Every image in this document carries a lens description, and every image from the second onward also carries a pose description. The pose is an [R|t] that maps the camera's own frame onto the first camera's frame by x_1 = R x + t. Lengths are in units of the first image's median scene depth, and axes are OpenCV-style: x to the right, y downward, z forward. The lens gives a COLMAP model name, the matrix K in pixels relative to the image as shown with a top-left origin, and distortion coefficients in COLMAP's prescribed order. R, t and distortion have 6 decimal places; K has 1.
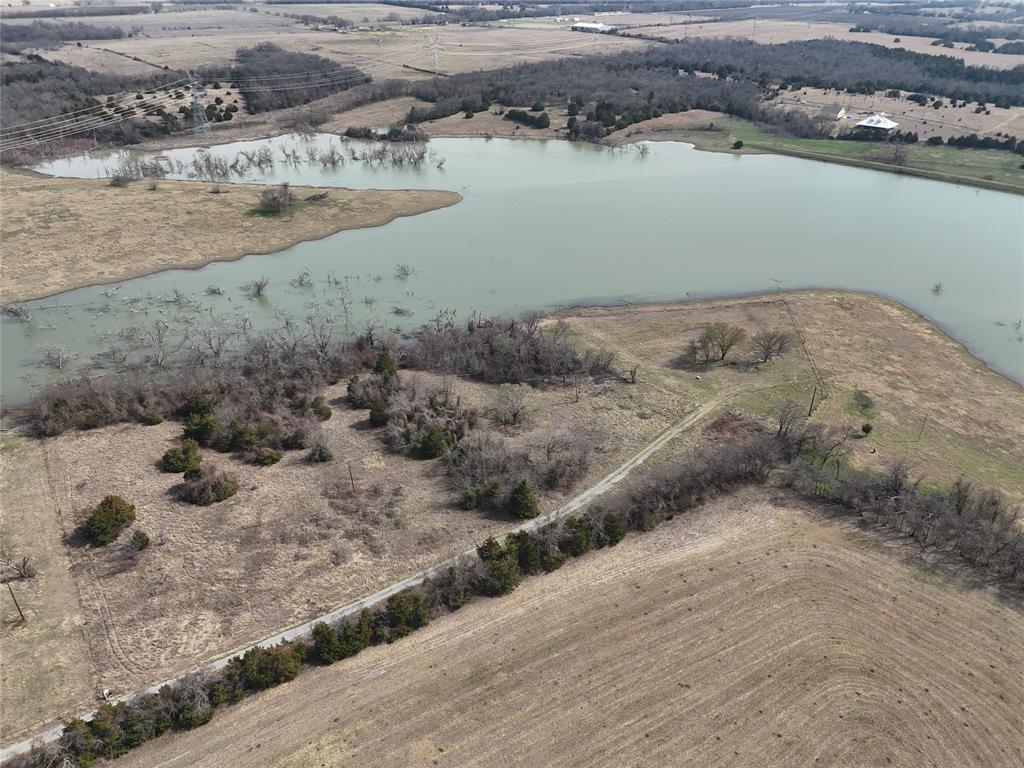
lens RADIAL K [[751.0, 0, 519.6], [0, 751.0, 384.3], [0, 0, 1]] dist [0.073216, -0.065929]
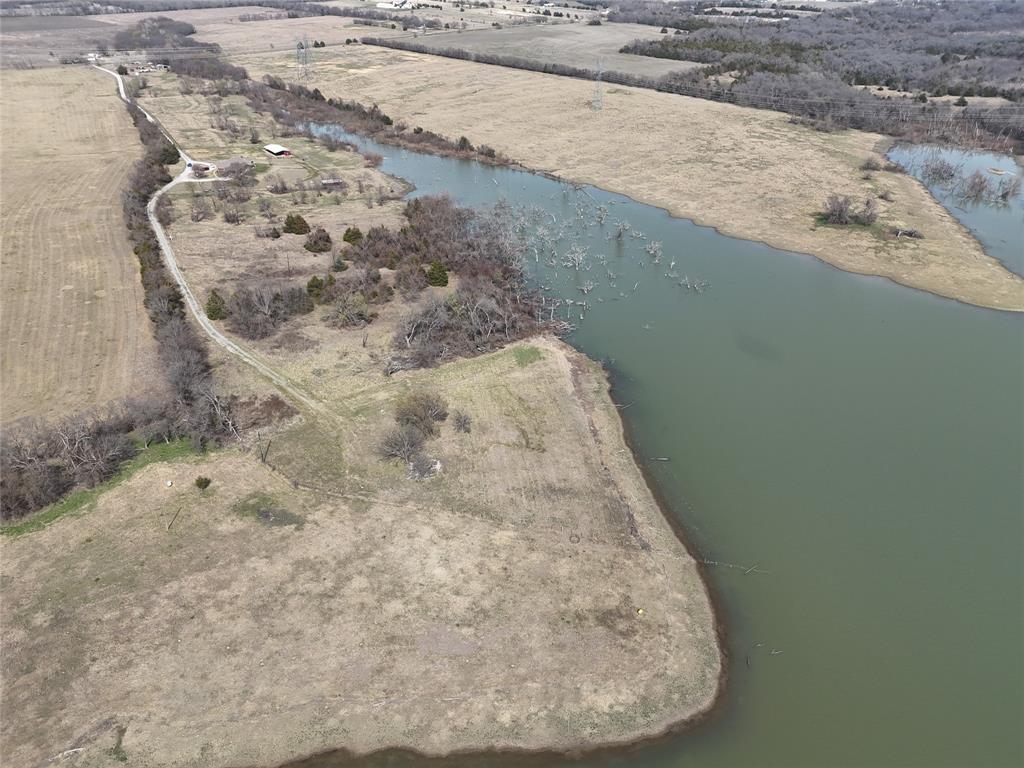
lens RADIAL K [[751.0, 0, 517.2], [0, 751.0, 385.5], [0, 0, 1]] dist [0.073216, -0.065929]
pose [[-0.057330, 0.497154, -0.865766, 0.906001], [-0.498765, 0.736955, 0.456213, -0.475040], [0.864839, 0.457969, 0.205713, 0.876293]]
